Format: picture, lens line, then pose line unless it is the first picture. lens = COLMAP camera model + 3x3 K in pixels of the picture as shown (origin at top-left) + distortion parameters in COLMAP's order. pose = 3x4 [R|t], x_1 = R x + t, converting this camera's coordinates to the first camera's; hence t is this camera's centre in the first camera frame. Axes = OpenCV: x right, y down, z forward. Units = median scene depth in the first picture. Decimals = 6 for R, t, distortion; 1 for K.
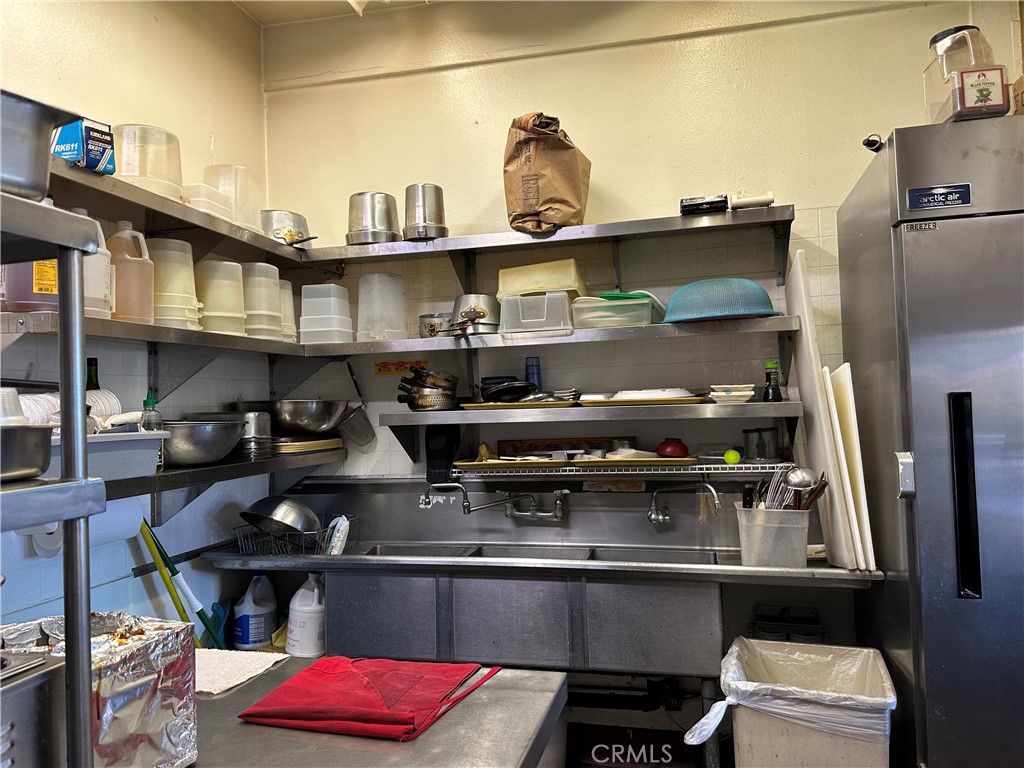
lens RADIAL K [[722.7, 0, 505.1], [0, 722.7, 386.7], [0, 0, 1]] dist [0.072346, -0.090585]
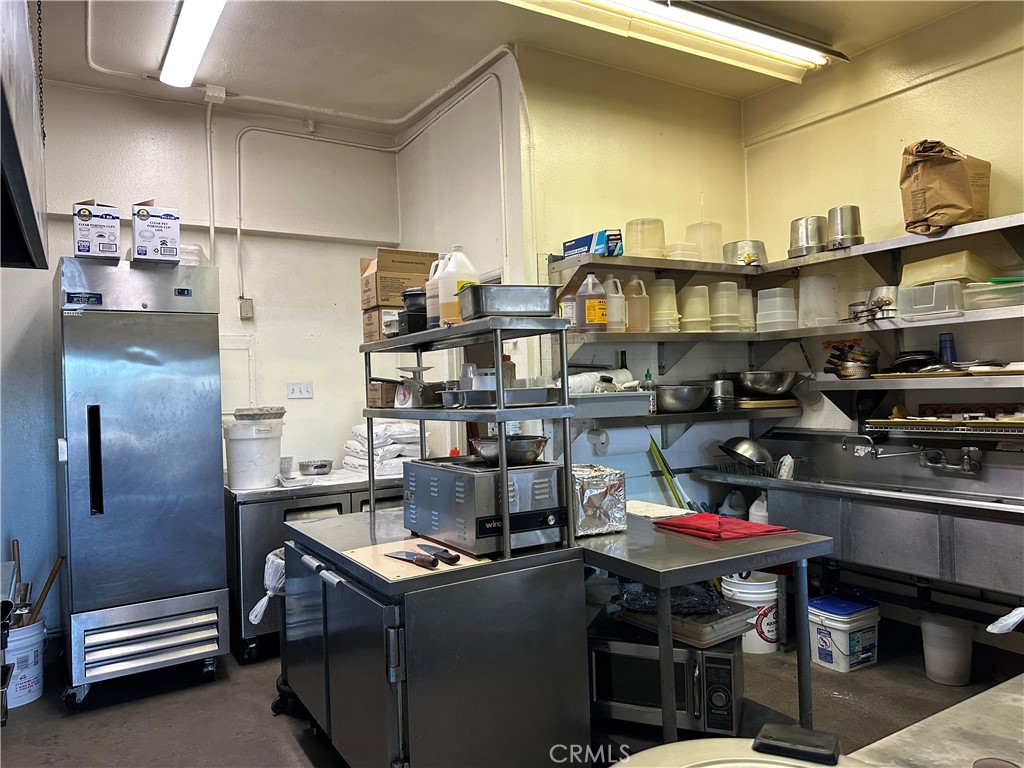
lens RADIAL K [[722.7, 0, 520.6], [0, 722.7, 383.5], [0, 0, 1]] dist [0.072346, -0.090585]
pose [[0.716006, 0.003449, -0.698086, 0.413758], [0.027653, 0.999063, 0.033299, -0.020671], [0.697547, -0.043147, 0.715239, -0.377472]]
